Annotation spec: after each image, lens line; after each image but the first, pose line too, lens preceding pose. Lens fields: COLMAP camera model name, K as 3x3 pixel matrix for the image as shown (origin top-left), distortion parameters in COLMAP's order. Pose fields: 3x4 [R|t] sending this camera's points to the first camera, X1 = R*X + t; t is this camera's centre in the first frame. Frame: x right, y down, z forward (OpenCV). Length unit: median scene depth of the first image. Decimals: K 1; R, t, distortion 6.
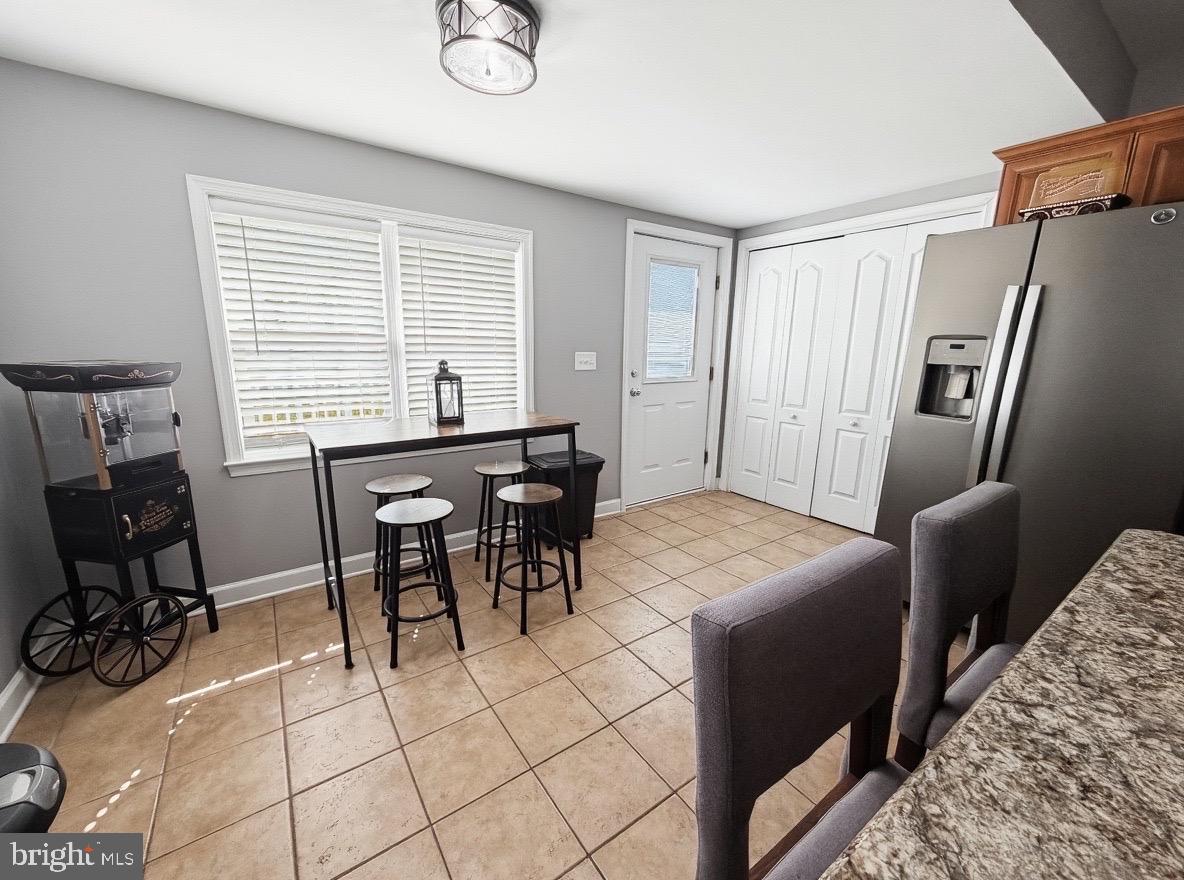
lens RADIAL K [[470.3, 0, 589.2], [0, 470.3, 441.0], [0, 0, 1]] dist [0.001495, -0.000319]
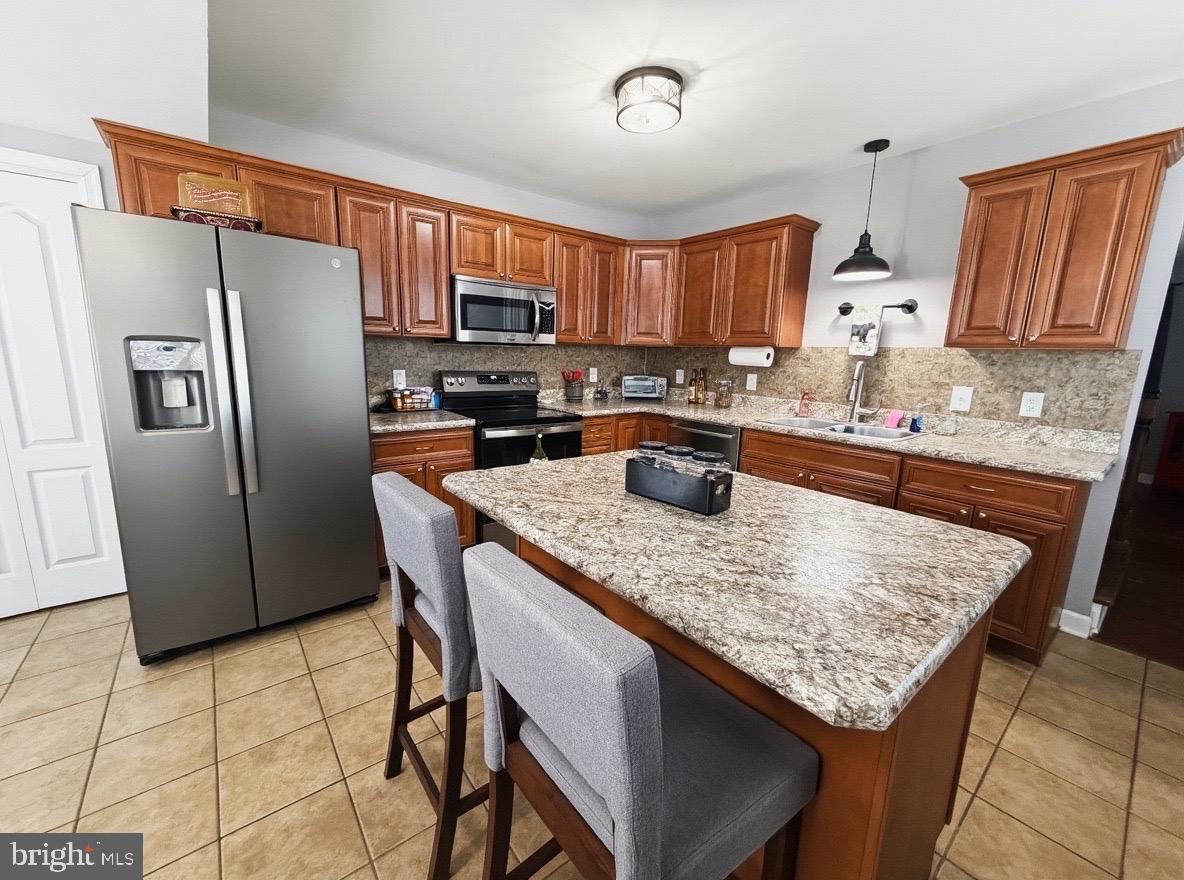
lens RADIAL K [[470.3, 0, 588.5], [0, 470.3, 441.8], [0, 0, 1]] dist [0.001495, -0.000319]
pose [[-0.062903, -0.202352, 0.977291, -0.150408], [0.179397, 0.960987, 0.210523, -0.072175], [-0.981764, 0.188565, -0.024148, 0.258418]]
